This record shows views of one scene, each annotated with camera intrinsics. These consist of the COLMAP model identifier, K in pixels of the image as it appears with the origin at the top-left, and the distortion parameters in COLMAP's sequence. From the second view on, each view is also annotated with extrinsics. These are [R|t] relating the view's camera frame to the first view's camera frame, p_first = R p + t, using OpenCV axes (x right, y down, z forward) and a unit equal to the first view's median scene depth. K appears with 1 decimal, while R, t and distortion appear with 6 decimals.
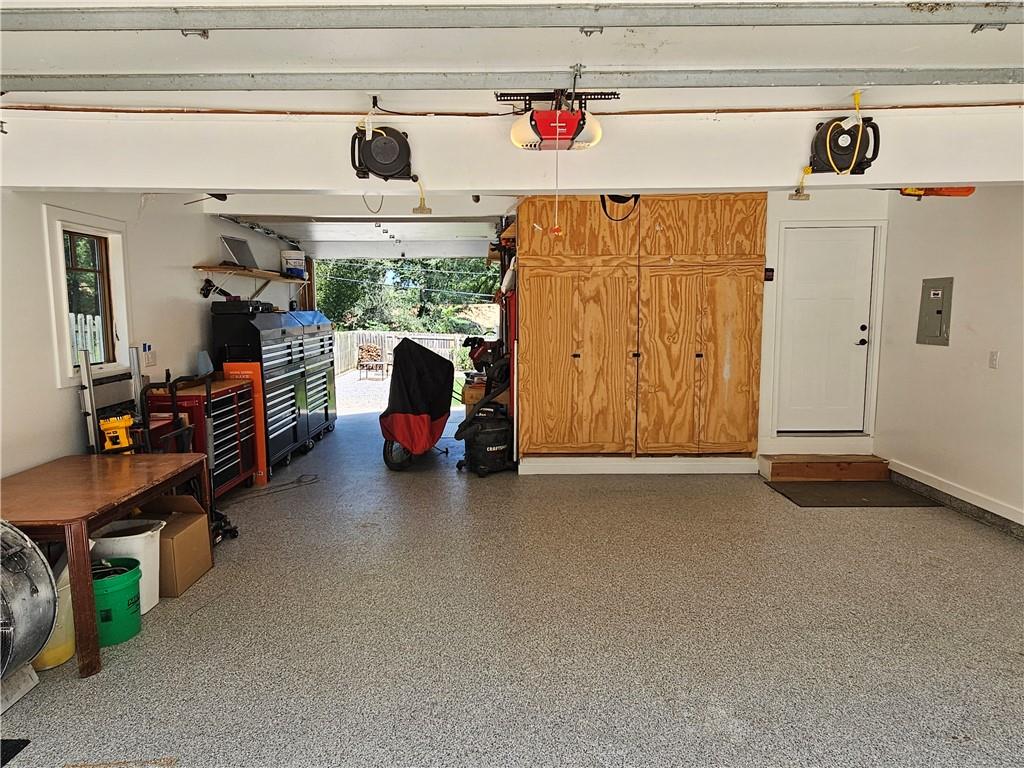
lens RADIAL K [[648.7, 0, 512.1], [0, 648.7, 382.3], [0, 0, 1]] dist [0.014148, -0.013341]
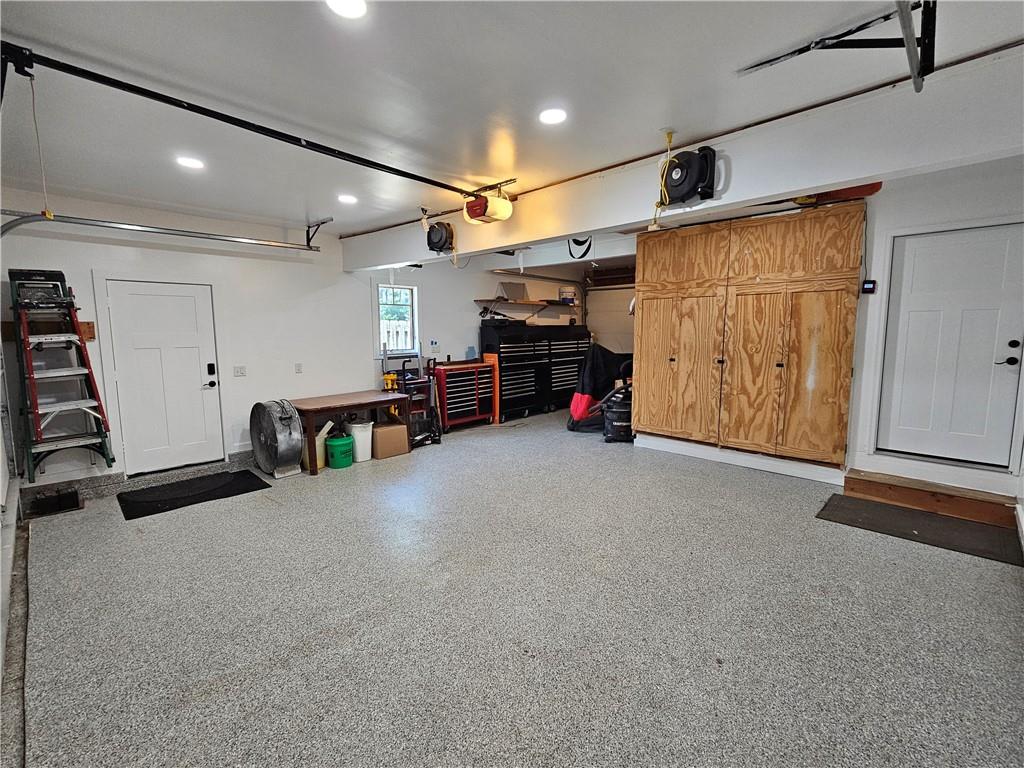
lens RADIAL K [[469.5, 0, 508.2], [0, 469.5, 381.3], [0, 0, 1]] dist [0.005873, -0.000259]
pose [[0.716344, 0.082863, -0.692810, 0.511821], [-0.077318, 0.996235, 0.039209, -0.009699], [0.693450, 0.025480, 0.720054, 0.116383]]
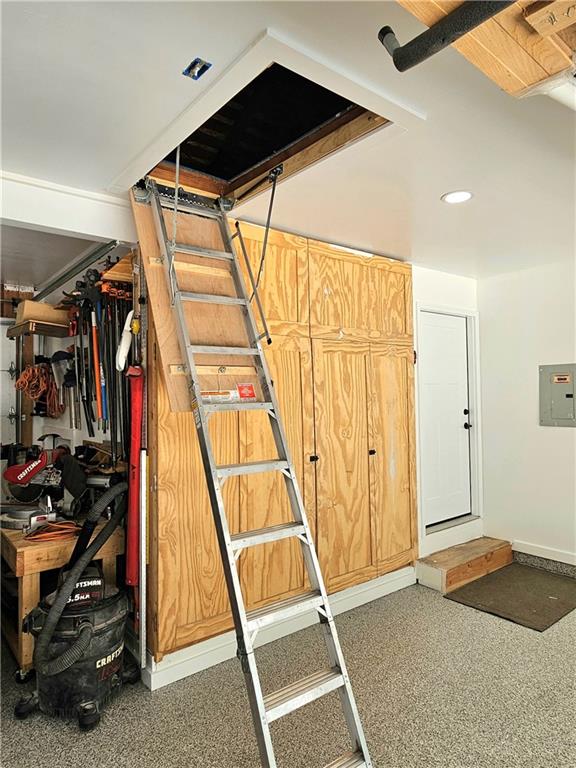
lens RADIAL K [[486.5, 0, 286.8], [0, 486.5, 381.6], [0, 0, 1]] dist [0.014148, -0.013341]
pose [[0.772912, 0.010888, 0.634419, -0.177715], [0.081704, 0.989821, -0.116527, -0.066119], [-0.629230, 0.141899, 0.764156, 0.594242]]
